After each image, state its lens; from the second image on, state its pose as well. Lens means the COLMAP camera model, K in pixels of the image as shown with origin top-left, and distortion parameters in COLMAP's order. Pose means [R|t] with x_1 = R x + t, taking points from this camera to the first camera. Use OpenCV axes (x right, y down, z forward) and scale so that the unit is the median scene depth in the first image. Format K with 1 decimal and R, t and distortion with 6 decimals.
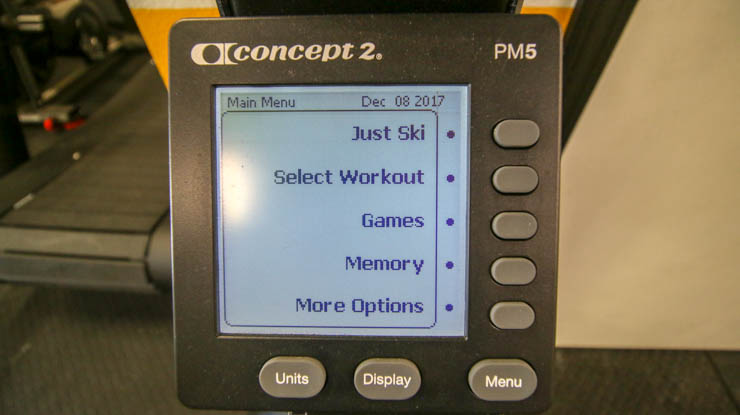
lens RADIAL K [[329.7, 0, 370.0], [0, 329.7, 207.5], [0, 0, 1]] dist [-0.015557, -0.000309]
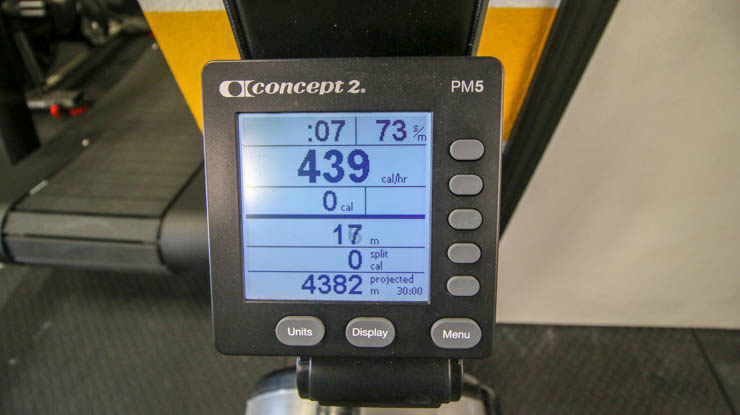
lens RADIAL K [[329.7, 0, 370.0], [0, 329.7, 207.5], [0, 0, 1]] dist [-0.015557, -0.000309]
pose [[0.999962, -0.002035, -0.008474, 0.062858], [0.002485, 0.998573, 0.053349, -0.061884], [0.008354, -0.053368, 0.998540, -0.319627]]
